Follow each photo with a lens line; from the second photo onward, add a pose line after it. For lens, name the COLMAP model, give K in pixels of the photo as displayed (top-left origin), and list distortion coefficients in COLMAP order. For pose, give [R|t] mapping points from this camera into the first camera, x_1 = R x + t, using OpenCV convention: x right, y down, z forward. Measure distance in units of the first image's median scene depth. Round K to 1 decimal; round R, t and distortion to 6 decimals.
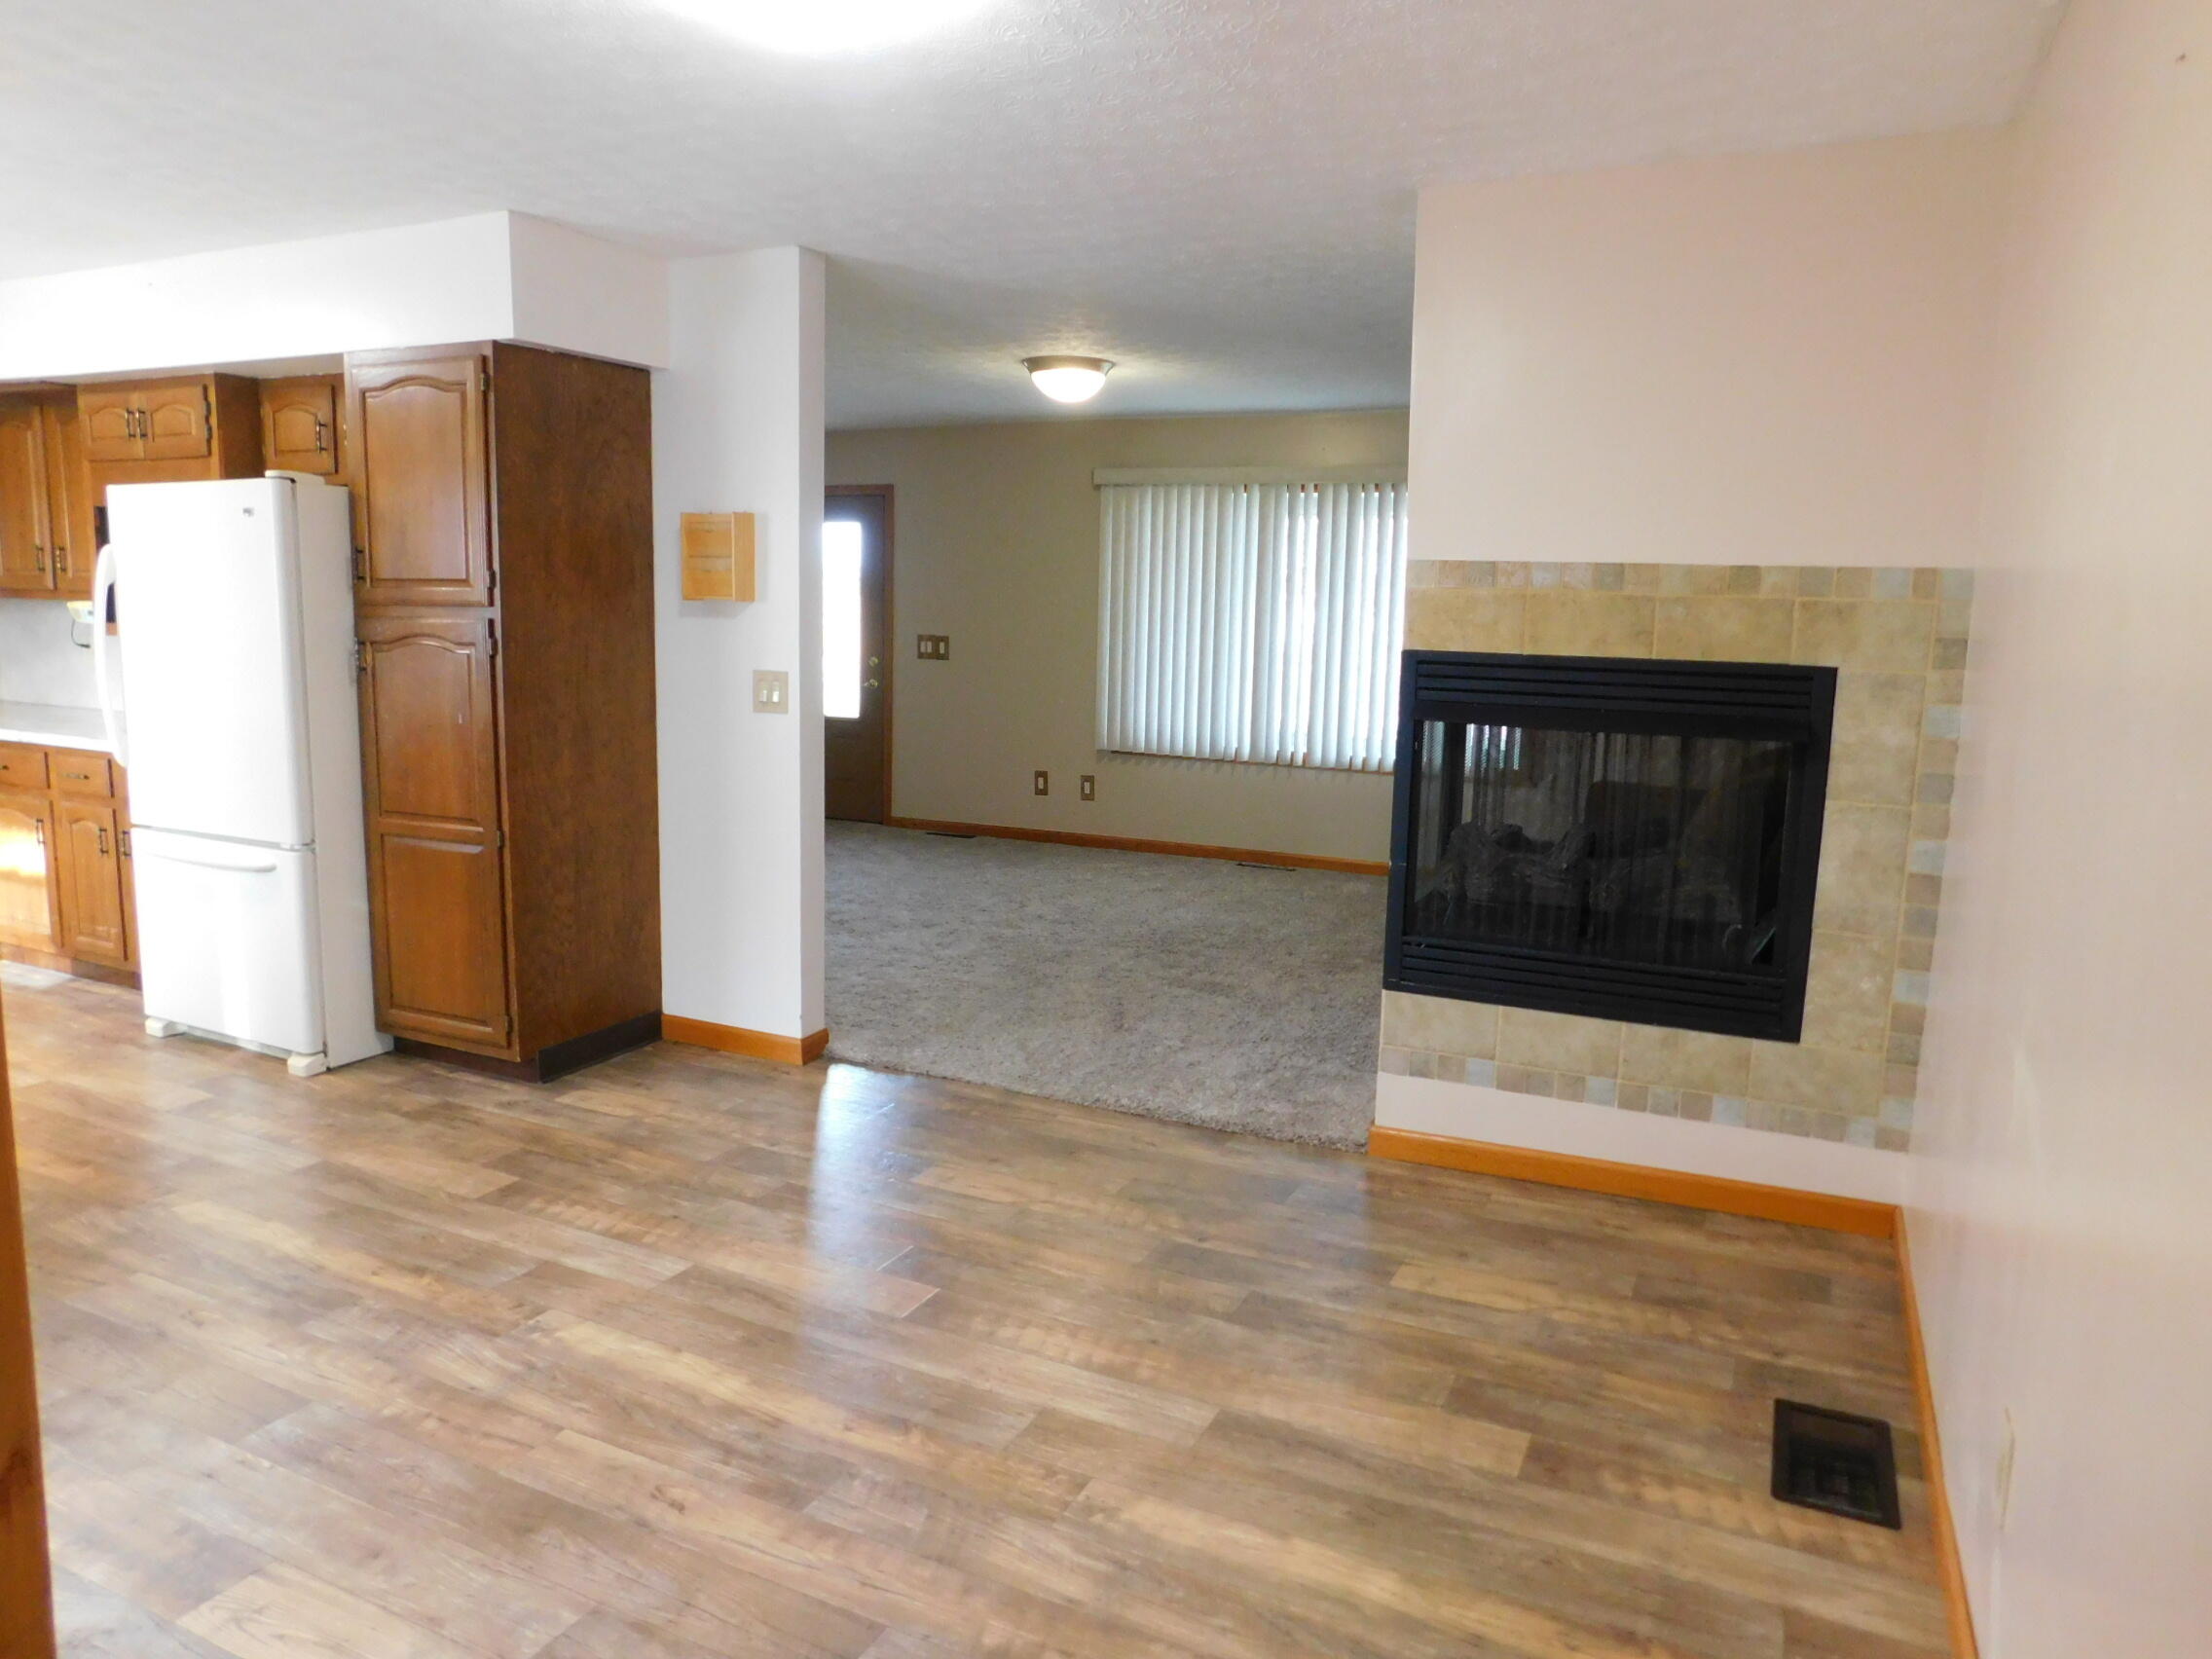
lens RADIAL K [[1453.3, 0, 1106.7], [0, 1453.3, 832.0], [0, 0, 1]] dist [-0.045094, 0.034762]
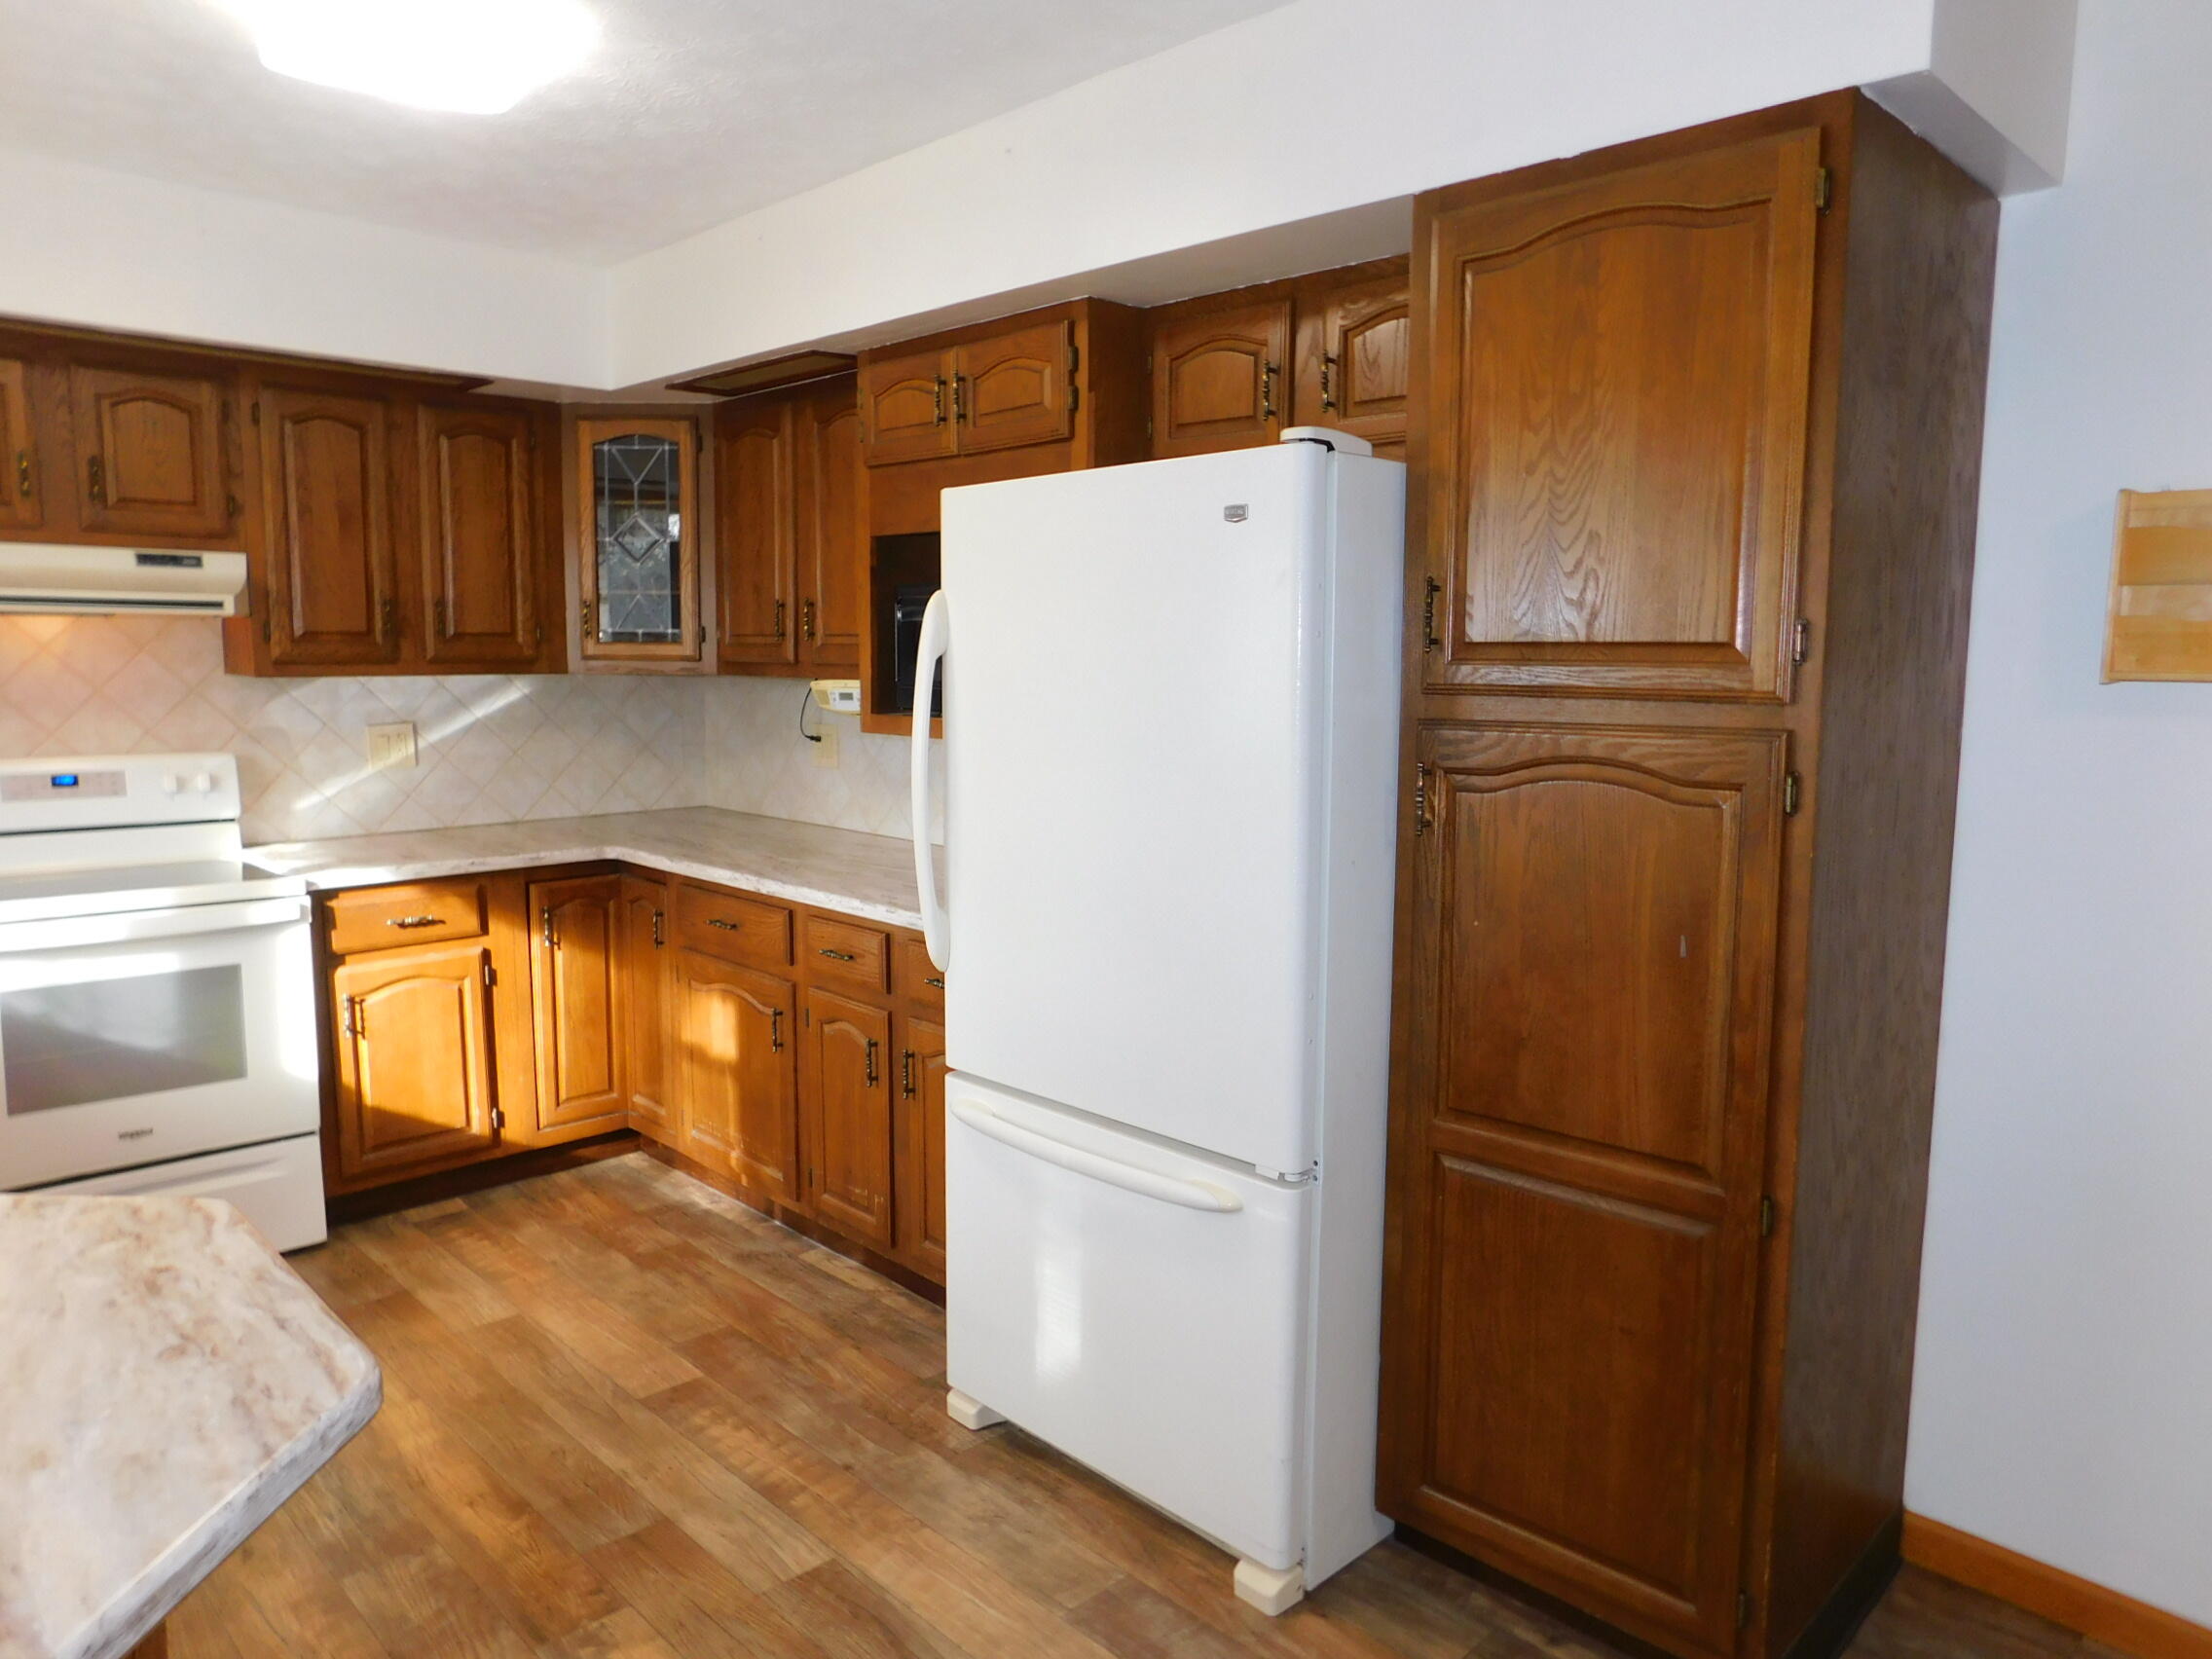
lens RADIAL K [[1453.3, 0, 1115.5], [0, 1453.3, 828.7], [0, 0, 1]] dist [-0.045094, 0.034762]
pose [[0.946208, 0.021473, -0.322846, -0.412358], [-0.032521, 0.999054, -0.028865, -0.084605], [0.321921, 0.037812, 0.946011, 0.445377]]
